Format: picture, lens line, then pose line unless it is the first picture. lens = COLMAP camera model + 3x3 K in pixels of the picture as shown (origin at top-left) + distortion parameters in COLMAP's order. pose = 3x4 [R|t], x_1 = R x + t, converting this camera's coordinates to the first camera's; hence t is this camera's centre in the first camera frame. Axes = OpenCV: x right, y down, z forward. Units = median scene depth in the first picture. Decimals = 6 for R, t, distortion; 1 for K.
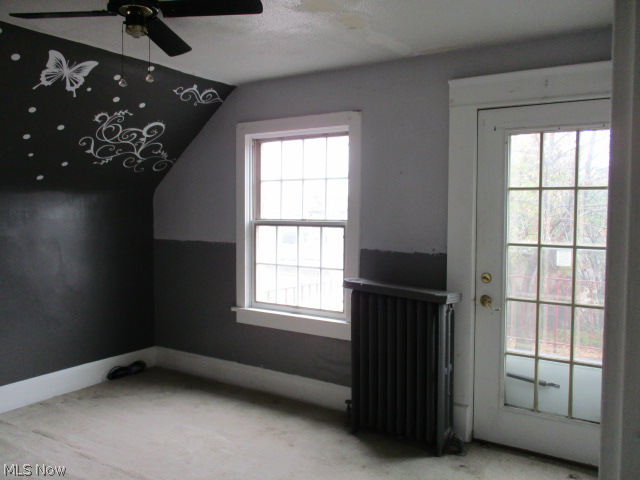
lens RADIAL K [[539.4, 0, 320.0], [0, 539.4, 240.1], [0, 0, 1]] dist [-0.019289, 0.026727]
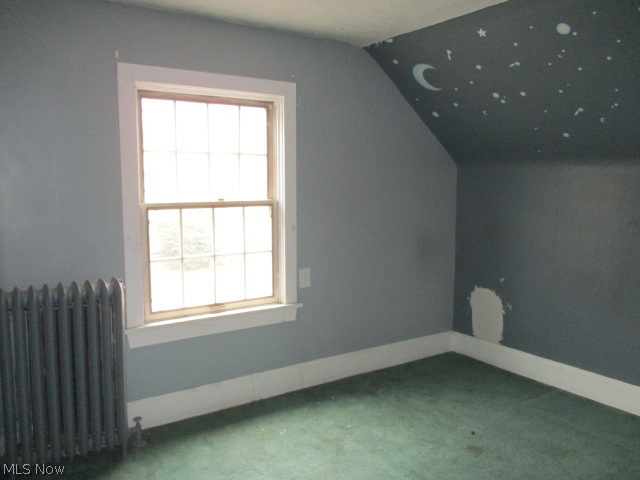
lens RADIAL K [[539.4, 0, 319.9], [0, 539.4, 238.5], [0, 0, 1]] dist [-0.019289, 0.026727]
pose [[0.397416, -0.090483, 0.913167, -0.743769], [0.075414, 0.994981, 0.065769, -0.020673], [-0.914535, 0.042727, 0.402245, 0.514951]]
